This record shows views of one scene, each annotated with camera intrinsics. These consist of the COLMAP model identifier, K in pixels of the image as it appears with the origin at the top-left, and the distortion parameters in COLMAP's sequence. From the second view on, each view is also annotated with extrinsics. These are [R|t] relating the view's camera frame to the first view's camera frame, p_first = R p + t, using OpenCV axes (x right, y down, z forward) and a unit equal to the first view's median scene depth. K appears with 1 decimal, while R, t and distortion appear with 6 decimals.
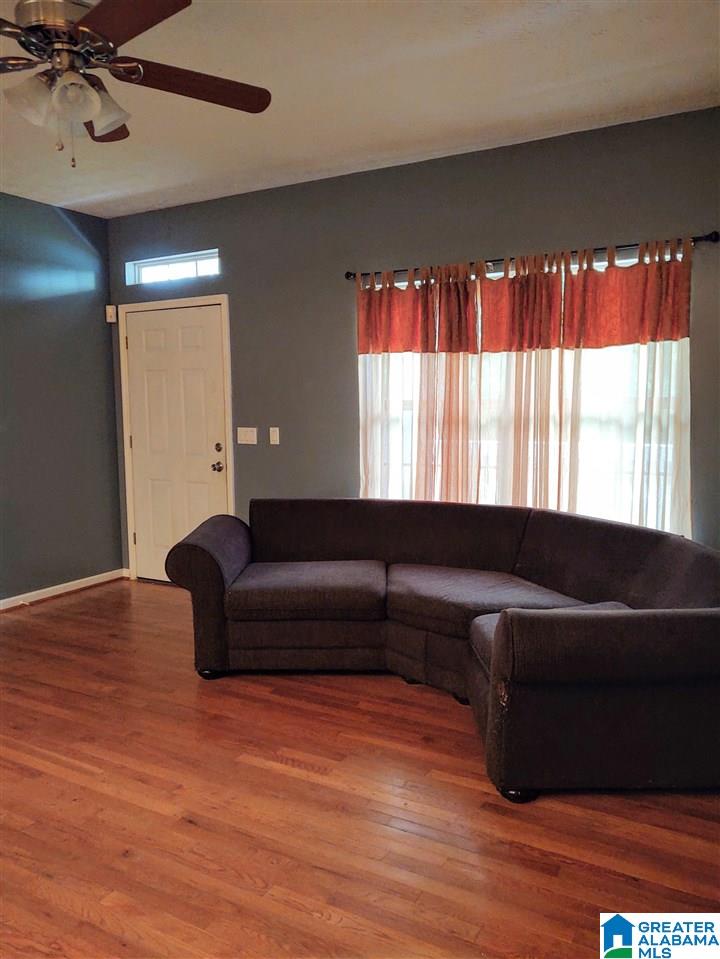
lens RADIAL K [[728.5, 0, 360.0], [0, 728.5, 479.5], [0, 0, 1]] dist [0.025043, -0.005969]
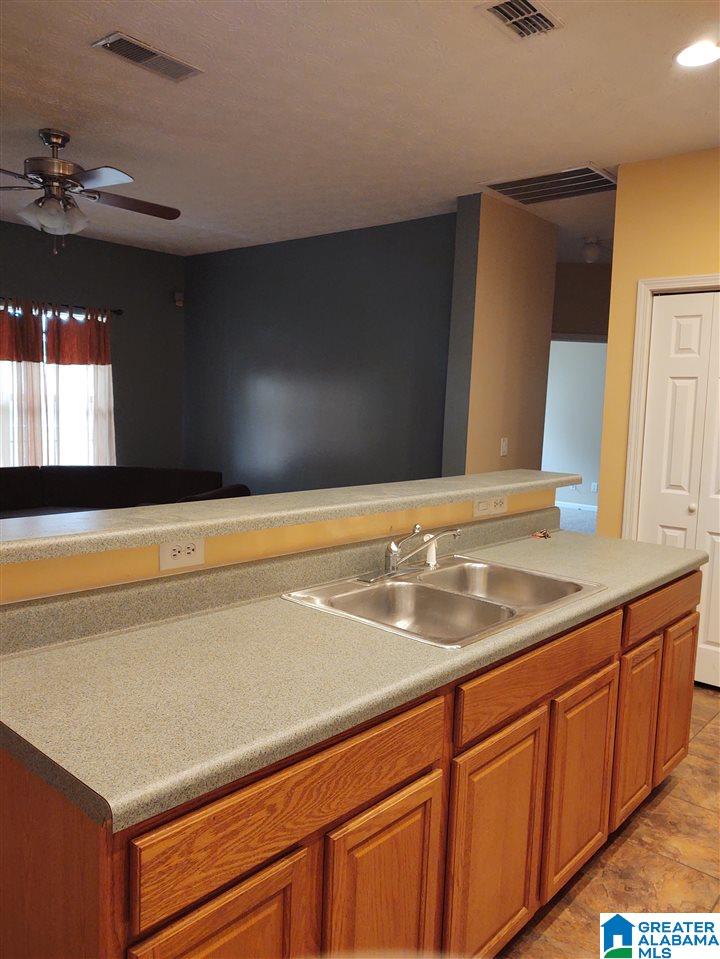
lens RADIAL K [[728.5, 0, 360.0], [0, 728.5, 479.5], [0, 0, 1]] dist [0.025043, -0.005969]
pose [[0.221272, -0.093474, 0.970722, -1.183941], [0.076996, 0.993963, 0.078161, -0.000764], [-0.972168, 0.057447, 0.227133, -0.005079]]
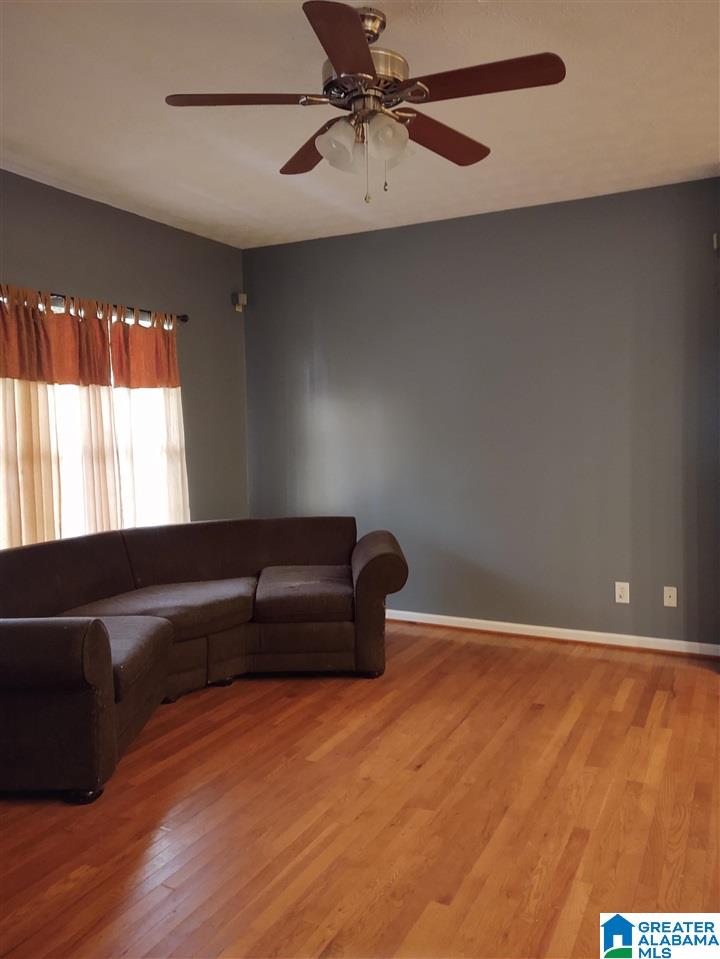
lens RADIAL K [[728.5, 0, 360.0], [0, 728.5, 479.5], [0, 0, 1]] dist [0.025043, -0.005969]
pose [[-0.012989, -0.063880, 0.997873, -0.912754], [0.131160, 0.989226, 0.065034, -0.063236], [-0.991276, 0.131726, -0.004471, 0.672165]]
